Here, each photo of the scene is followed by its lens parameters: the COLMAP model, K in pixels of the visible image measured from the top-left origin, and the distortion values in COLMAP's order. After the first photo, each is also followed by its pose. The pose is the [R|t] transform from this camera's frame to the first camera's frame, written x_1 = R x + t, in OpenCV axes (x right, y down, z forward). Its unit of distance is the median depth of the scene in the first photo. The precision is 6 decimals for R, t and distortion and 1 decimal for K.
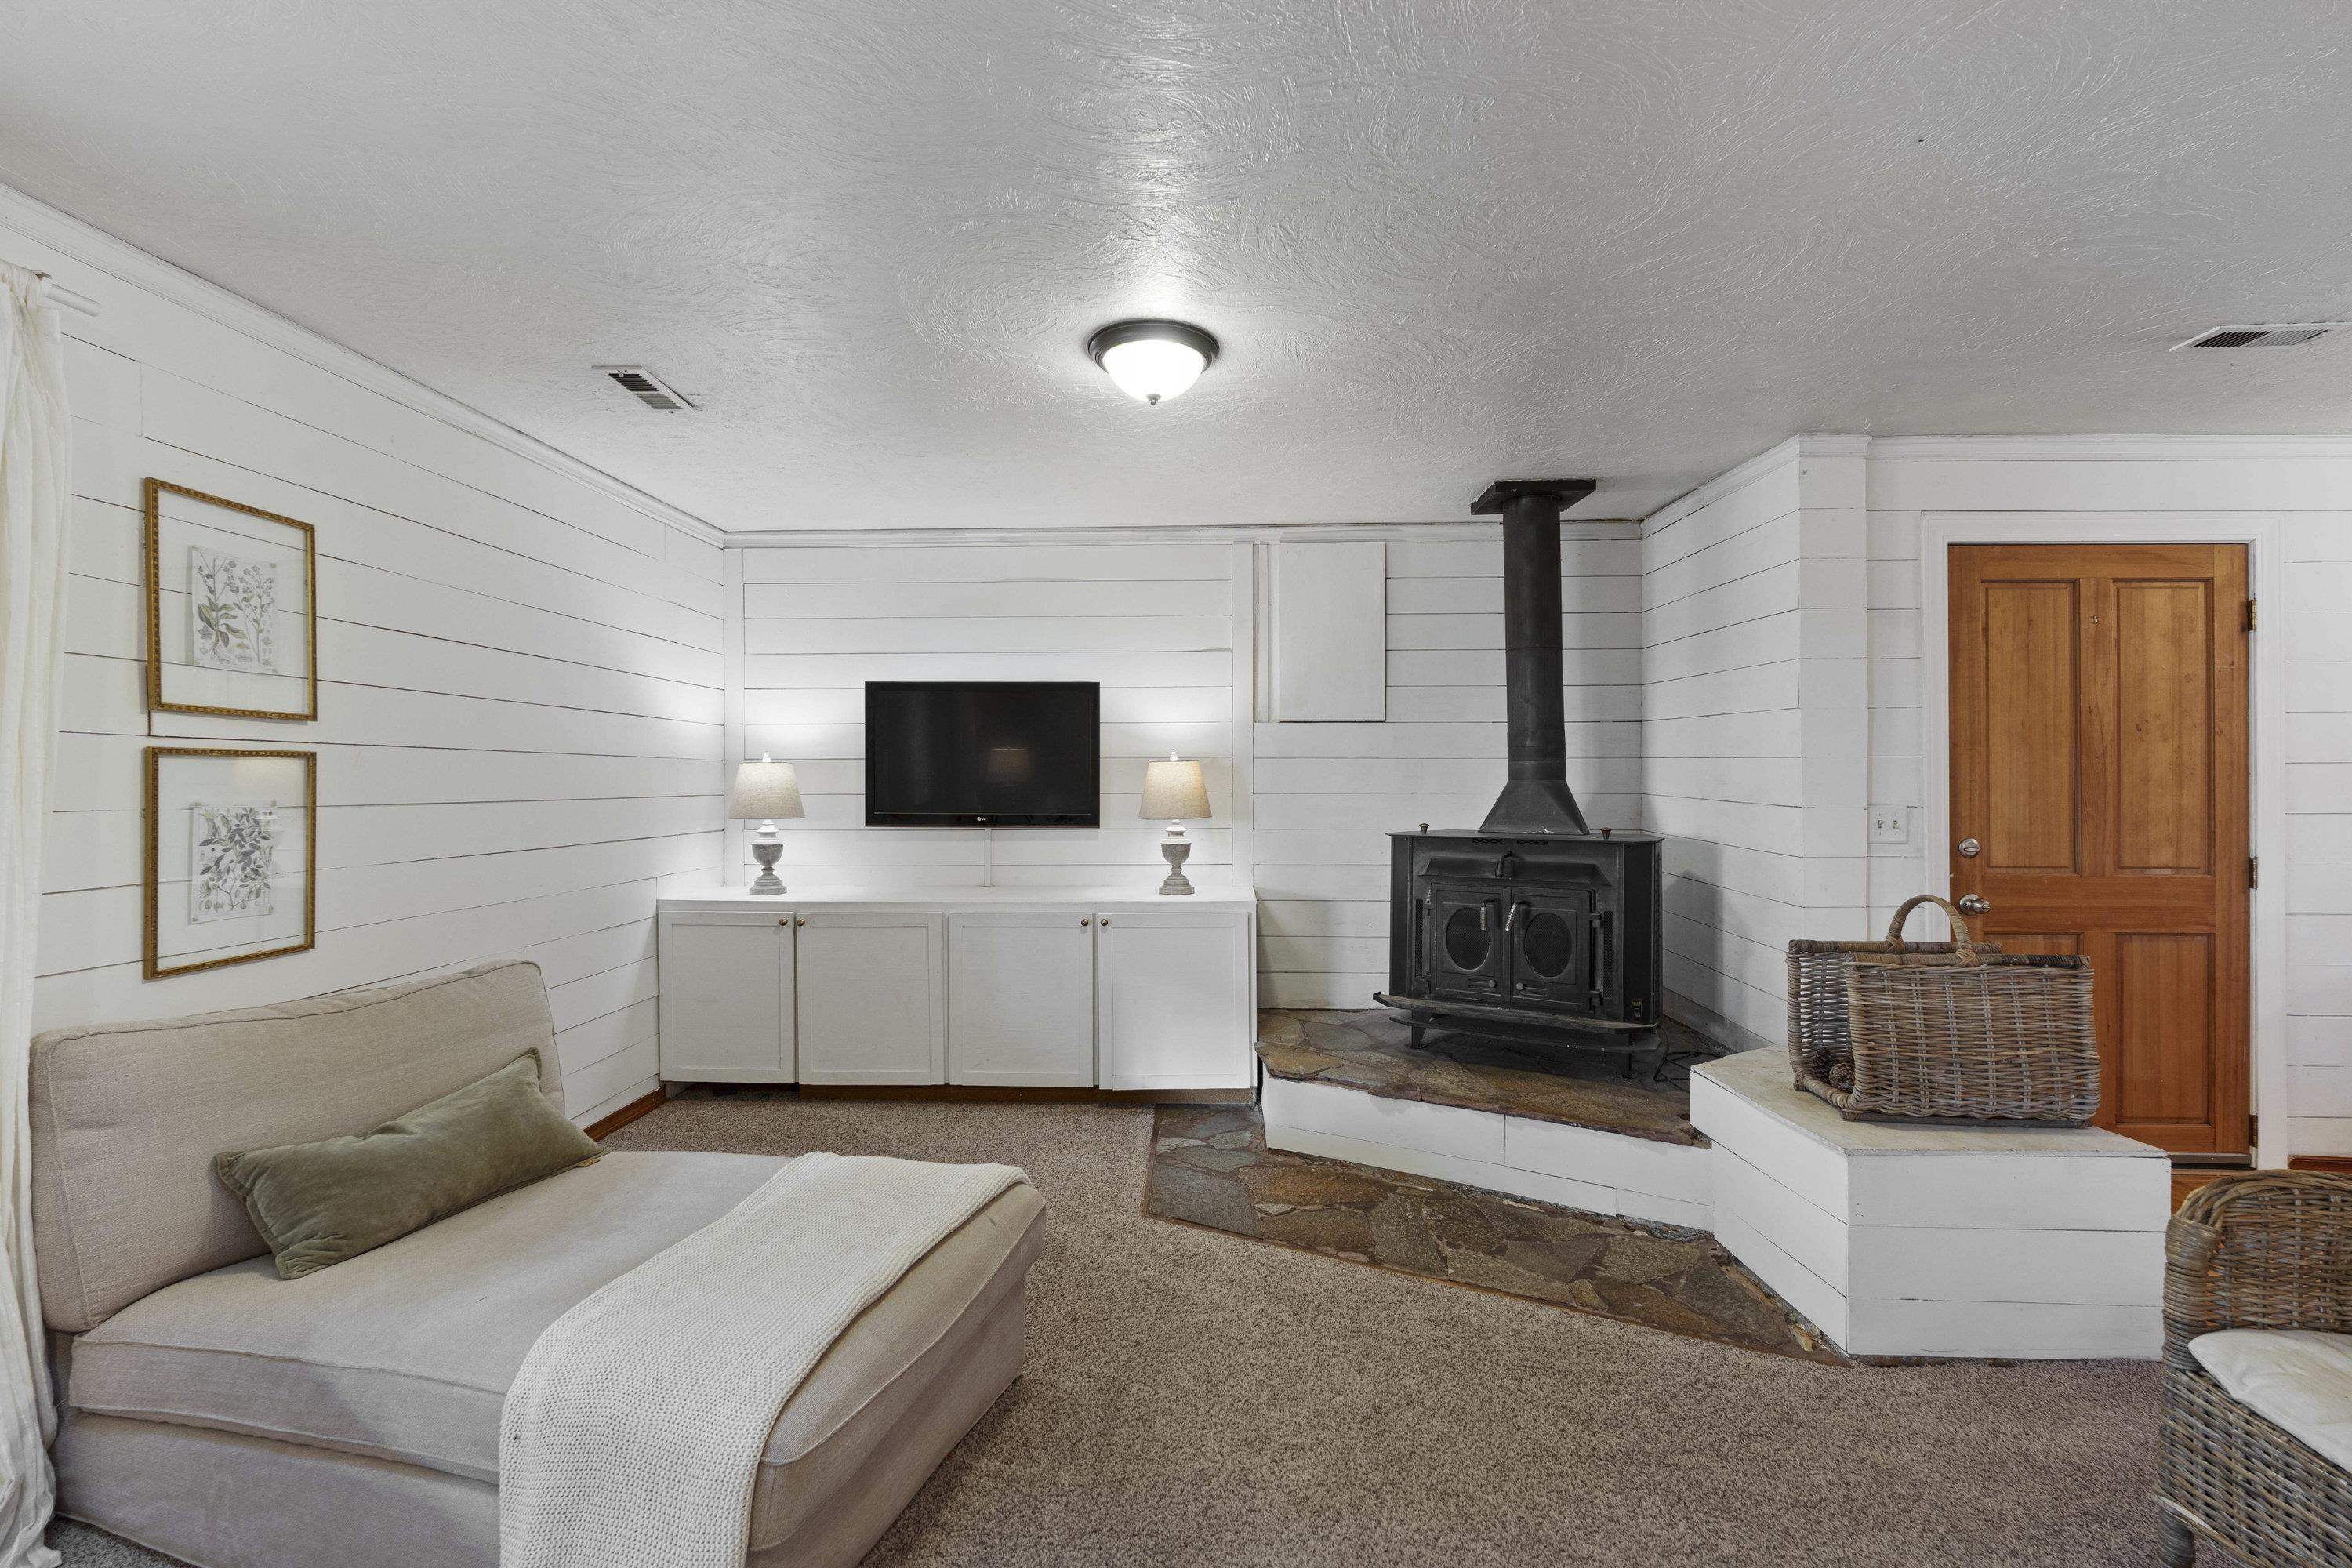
lens RADIAL K [[1033.9, 0, 1170.2], [0, 1033.9, 788.9], [0, 0, 1]] dist [0.000690, 0.000047]
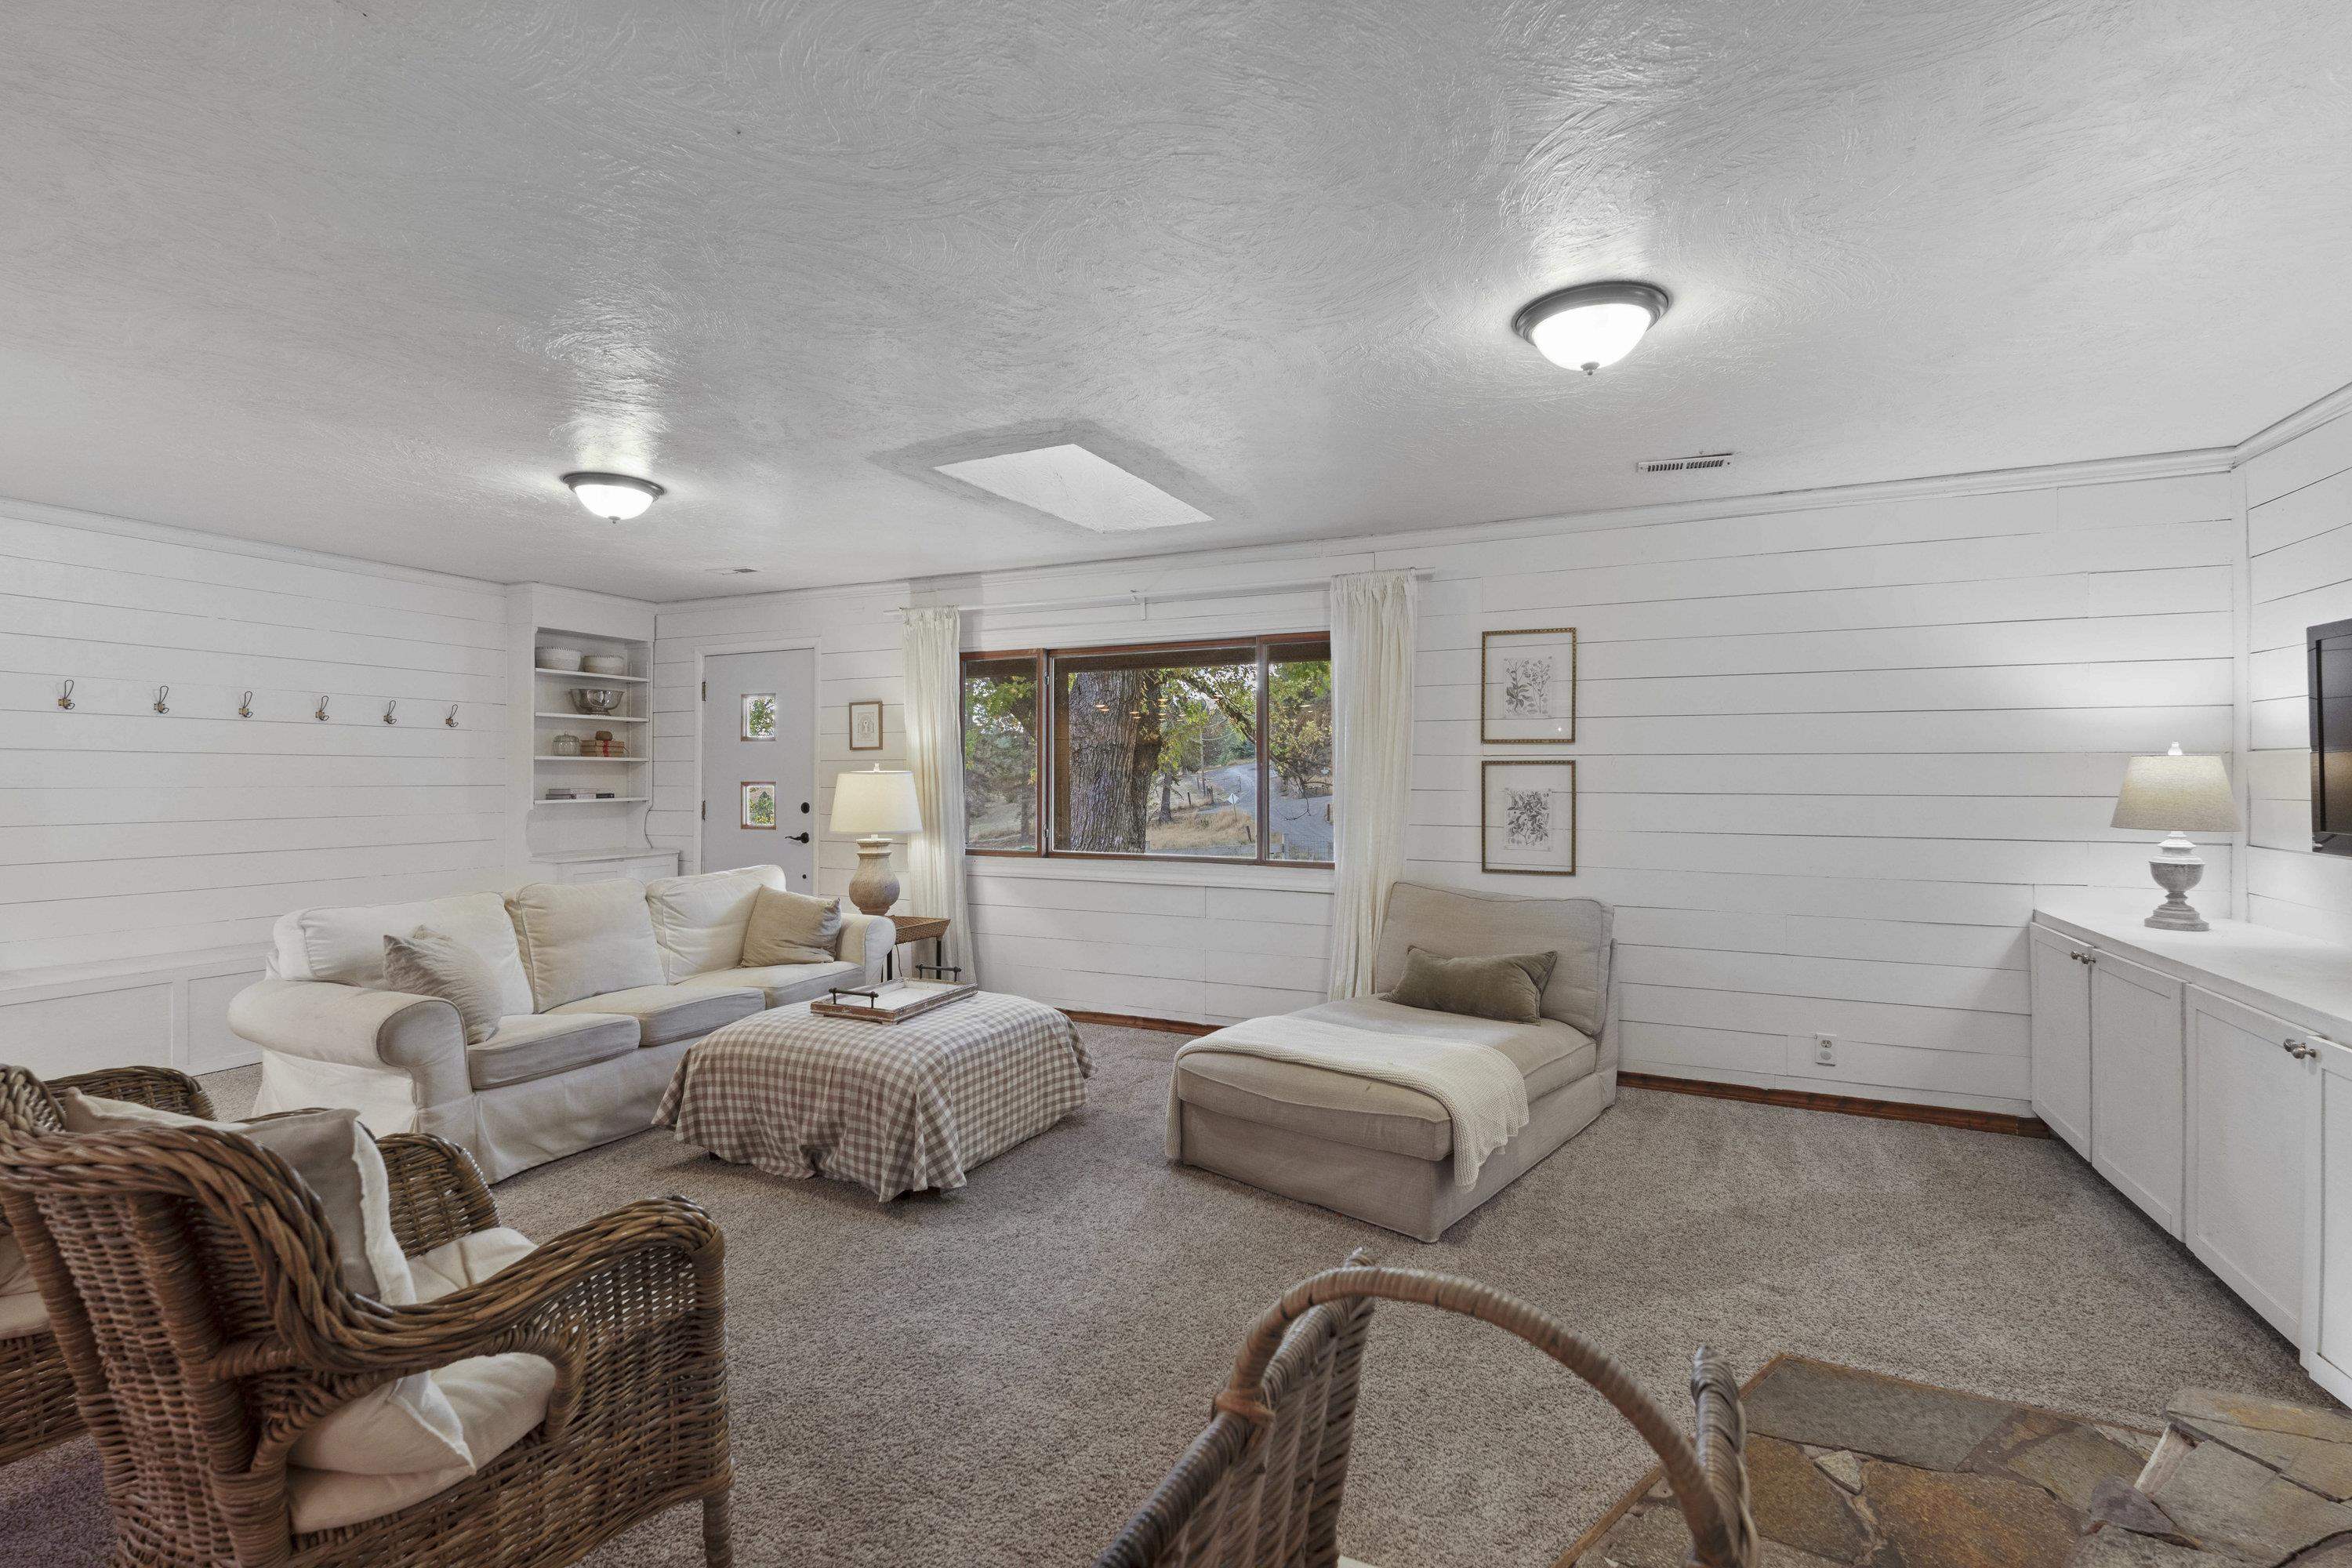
lens RADIAL K [[1033.9, 0, 1173.9], [0, 1033.9, 770.4], [0, 0, 1]] dist [0.000690, 0.000047]
pose [[-0.380893, -0.001681, -0.924618, 0.998061], [-0.008032, 0.999967, 0.001491, -0.016330], [0.924584, 0.007994, -0.380894, 1.034231]]
